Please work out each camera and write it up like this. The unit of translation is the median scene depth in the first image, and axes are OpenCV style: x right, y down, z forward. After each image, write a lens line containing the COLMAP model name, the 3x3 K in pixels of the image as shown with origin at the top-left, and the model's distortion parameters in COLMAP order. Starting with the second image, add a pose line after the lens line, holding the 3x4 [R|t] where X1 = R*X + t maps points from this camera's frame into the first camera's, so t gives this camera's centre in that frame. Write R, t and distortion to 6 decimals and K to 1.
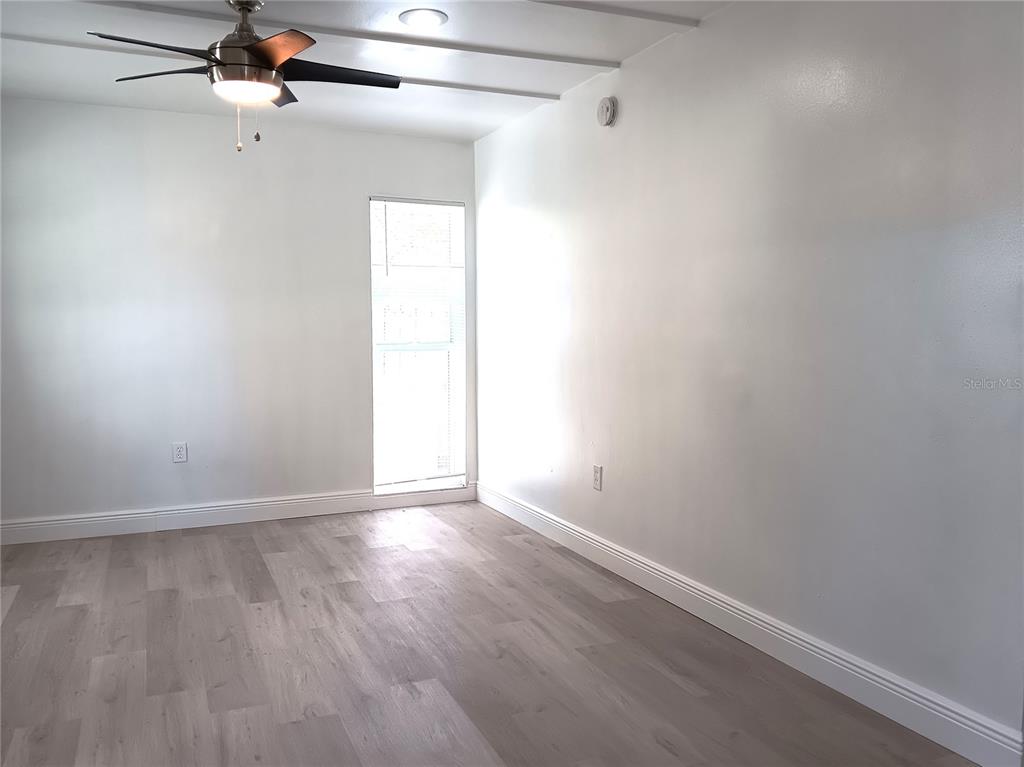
lens RADIAL K [[884.6, 0, 514.6], [0, 884.6, 360.7], [0, 0, 1]] dist [-0.000083, -0.002264]
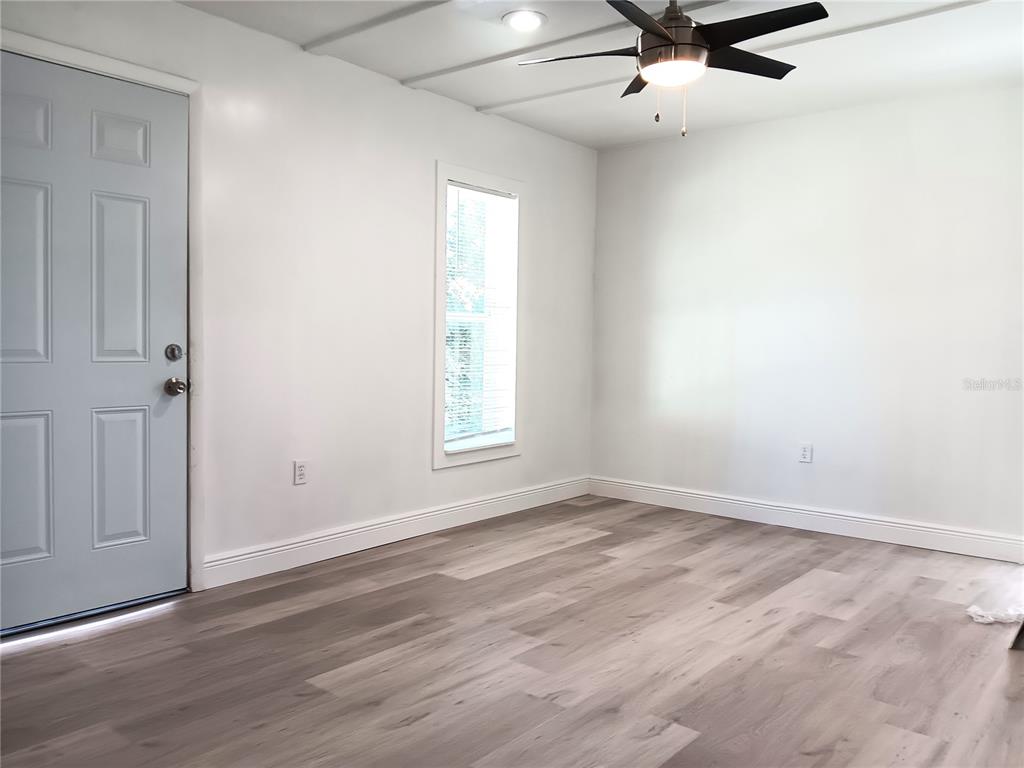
lens RADIAL K [[796.4, 0, 506.9], [0, 796.4, 380.8], [0, 0, 1]] dist [0.071515, -0.116295]
pose [[0.444823, 0.057154, -0.893793, 0.418728], [-0.060038, 0.997620, 0.033913, 0.017514], [0.893604, 0.038576, 0.447196, 0.433366]]
